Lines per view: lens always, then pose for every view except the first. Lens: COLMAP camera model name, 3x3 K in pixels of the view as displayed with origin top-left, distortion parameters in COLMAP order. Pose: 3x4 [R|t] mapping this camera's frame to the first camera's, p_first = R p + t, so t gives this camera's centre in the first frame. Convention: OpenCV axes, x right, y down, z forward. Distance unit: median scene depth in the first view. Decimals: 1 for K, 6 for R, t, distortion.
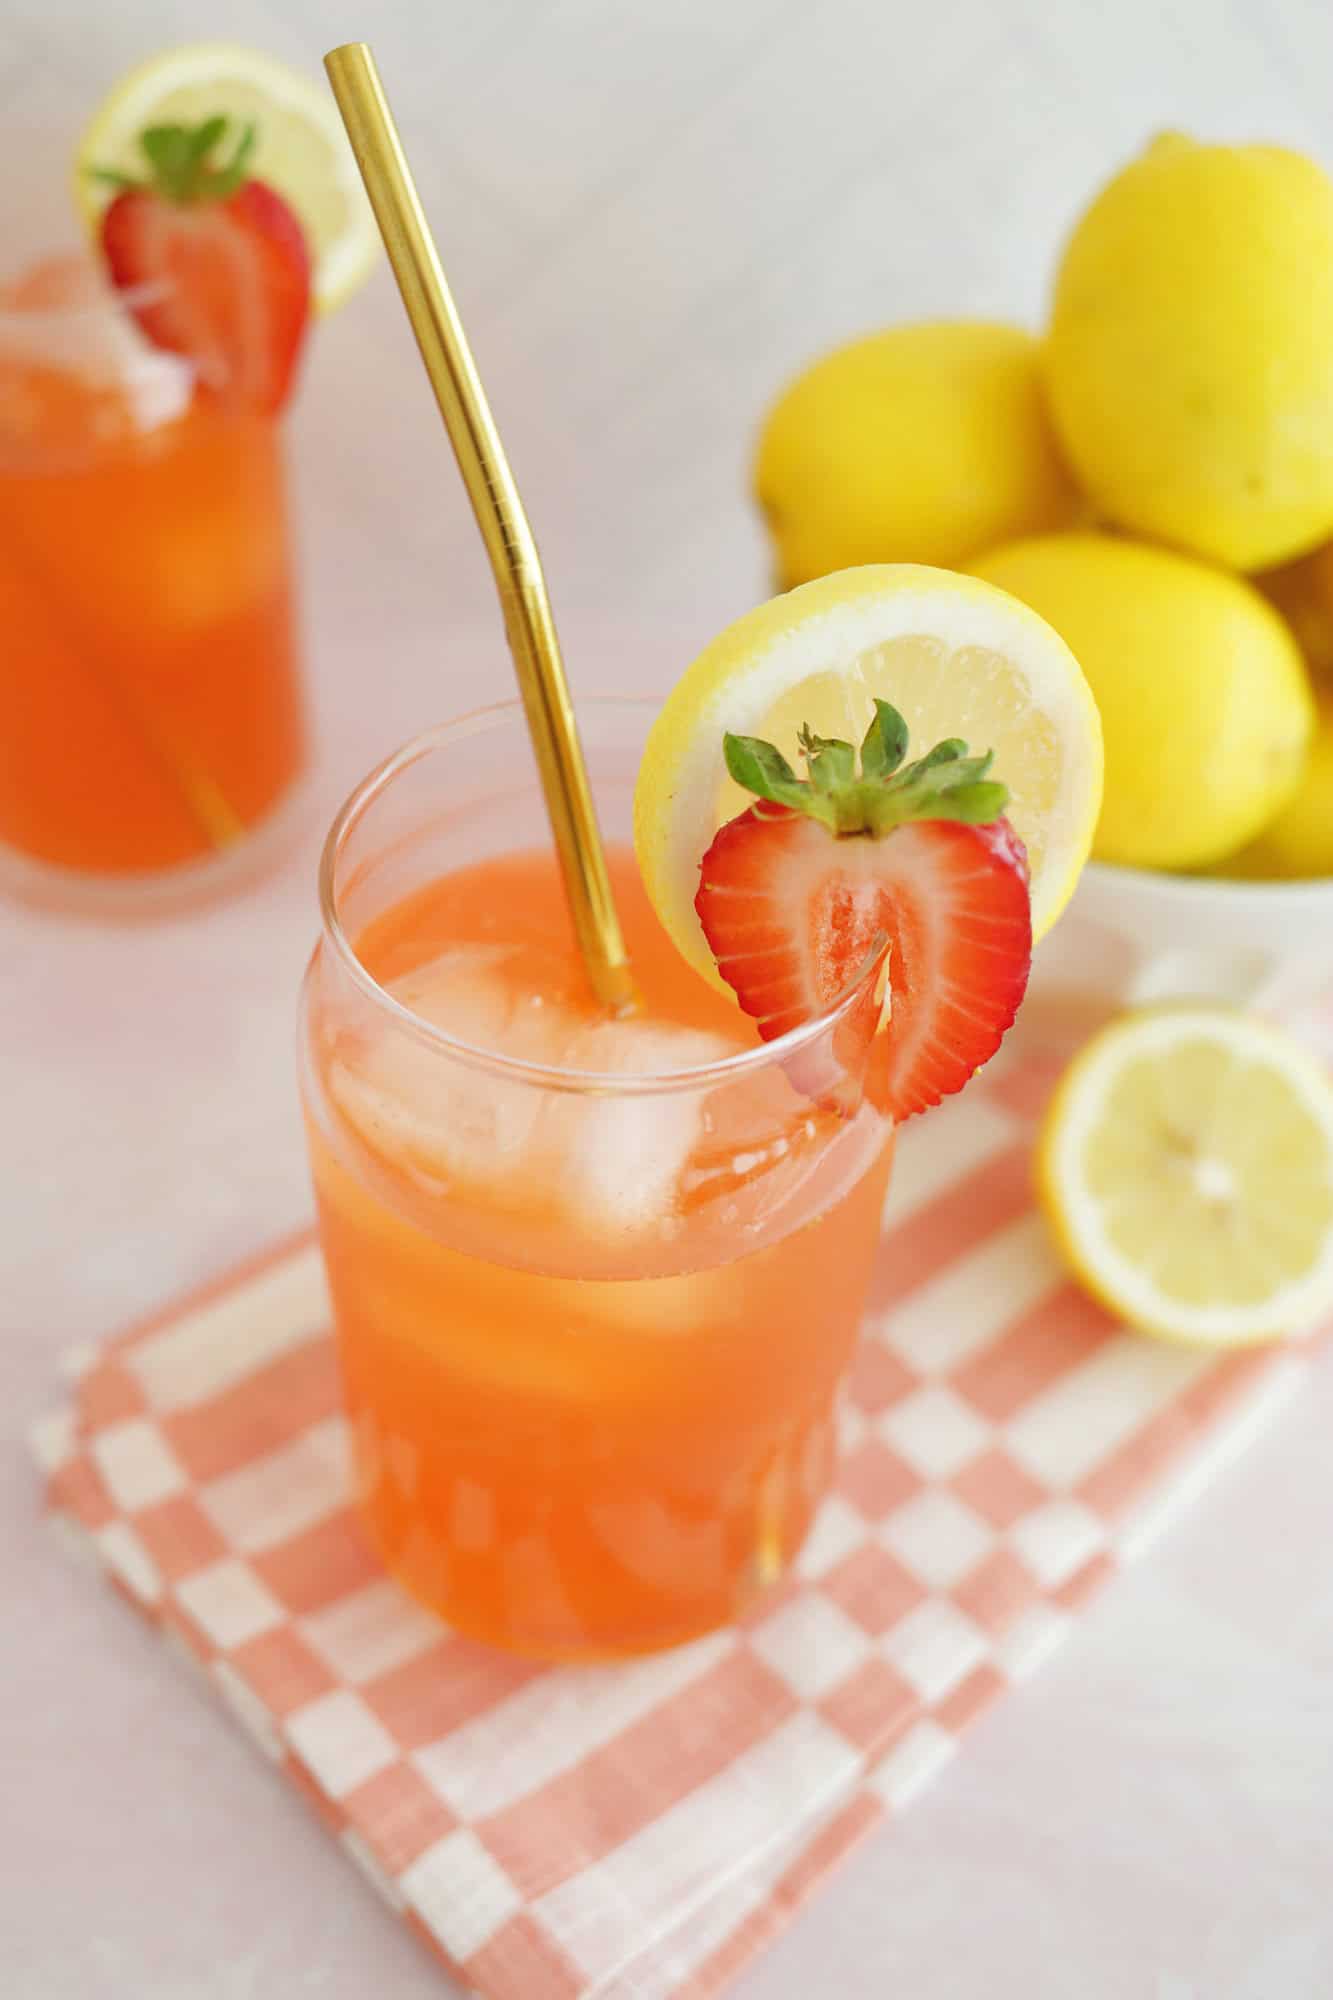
lens RADIAL K [[2071.0, 0, 660.3], [0, 2071.0, 1008.5], [0, 0, 1]] dist [-0.042831, 0.000000]
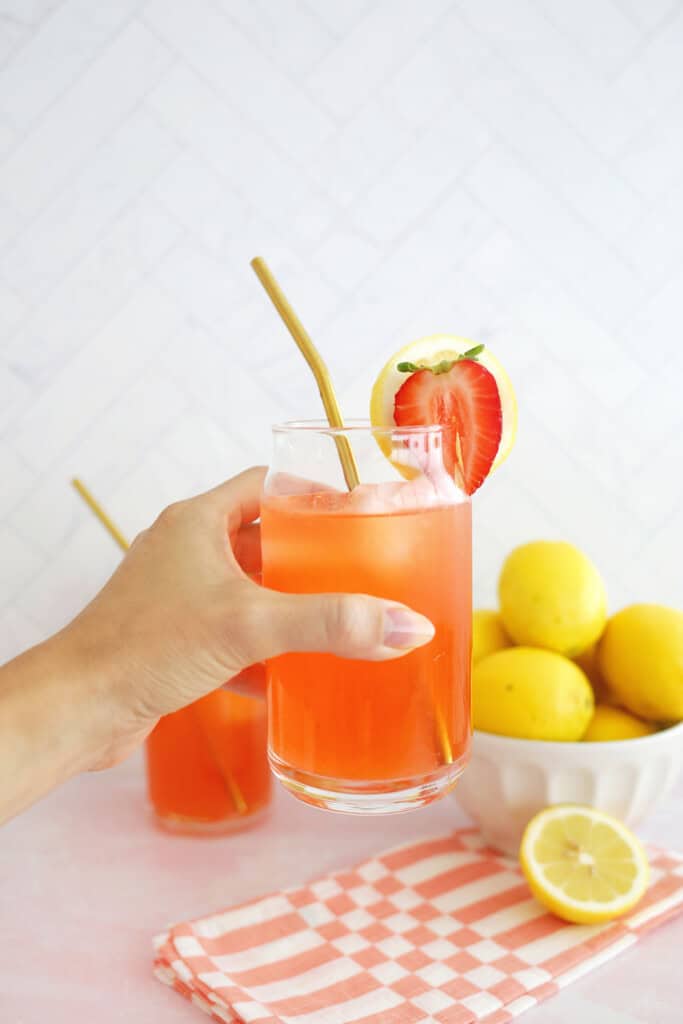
lens RADIAL K [[1060.3, 0, 336.7], [0, 1060.3, 513.9], [0, 0, 1]] dist [-0.042831, 0.000000]
pose [[0.991005, -0.066665, -0.116042, 0.150890], [-0.022058, 0.773872, -0.632958, 0.690229], [0.131998, 0.629824, 0.765440, -0.435779]]
